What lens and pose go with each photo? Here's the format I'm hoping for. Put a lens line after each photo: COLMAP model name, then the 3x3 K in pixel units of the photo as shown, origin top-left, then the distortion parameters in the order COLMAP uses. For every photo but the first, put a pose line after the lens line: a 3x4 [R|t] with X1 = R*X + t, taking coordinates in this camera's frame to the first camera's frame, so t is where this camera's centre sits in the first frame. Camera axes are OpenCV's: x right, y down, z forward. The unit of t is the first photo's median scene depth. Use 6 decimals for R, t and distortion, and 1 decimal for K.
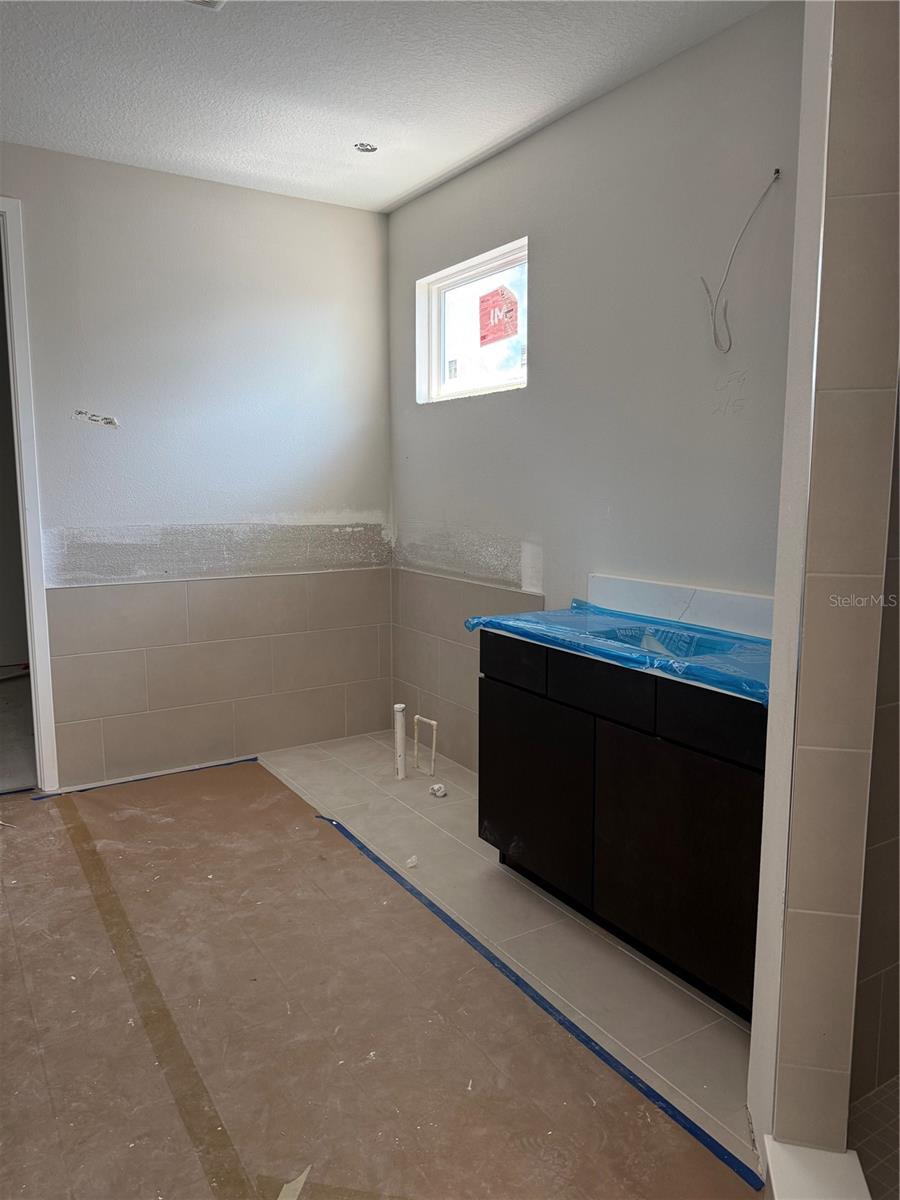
lens RADIAL K [[831.3, 0, 450.0], [0, 831.3, 600.0], [0, 0, 1]] dist [0.069330, -0.105978]
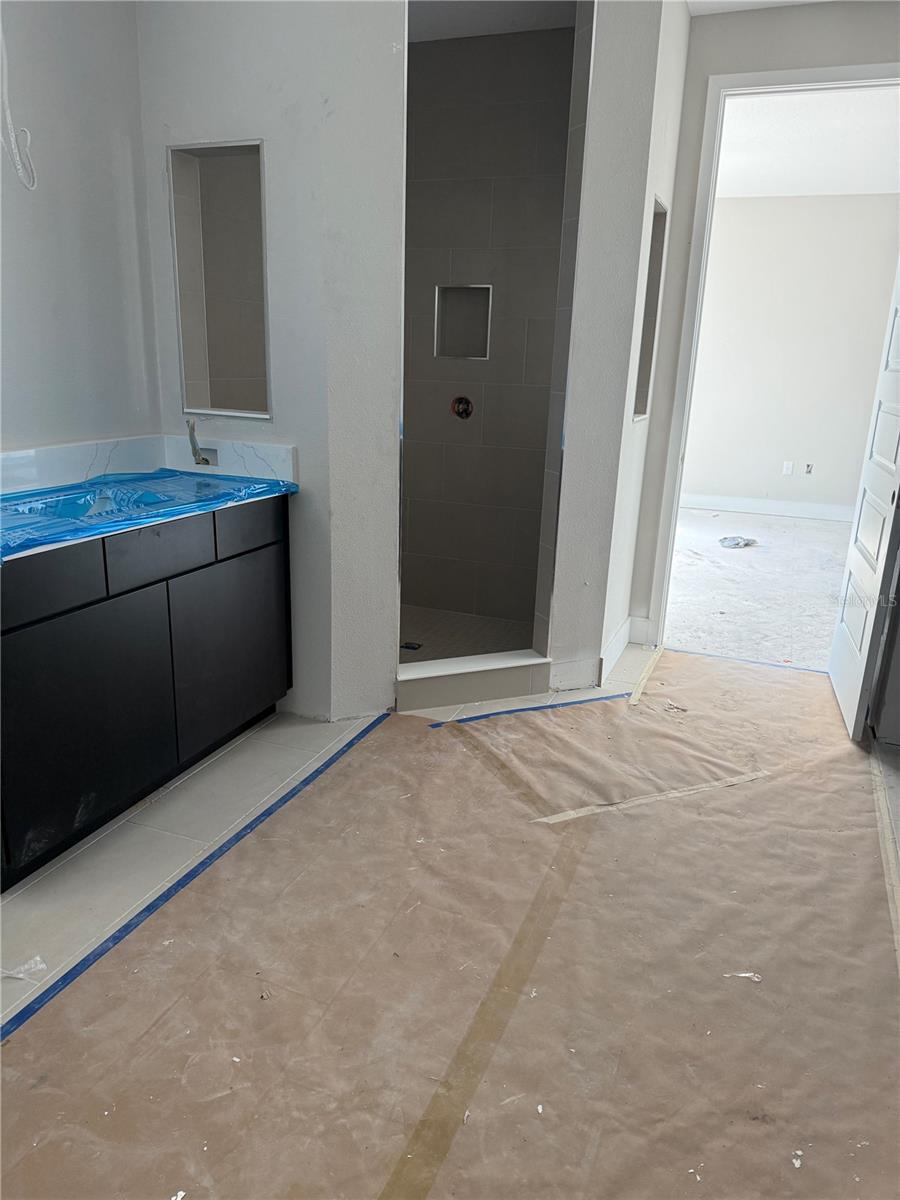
lens RADIAL K [[831.3, 0, 450.0], [0, 831.3, 600.0], [0, 0, 1]] dist [0.069330, -0.105978]
pose [[-0.584125, -0.255020, 0.770560, -0.795668], [0.075705, 0.928103, 0.364547, -0.176456], [-0.808126, 0.271276, -0.522822, 1.252284]]
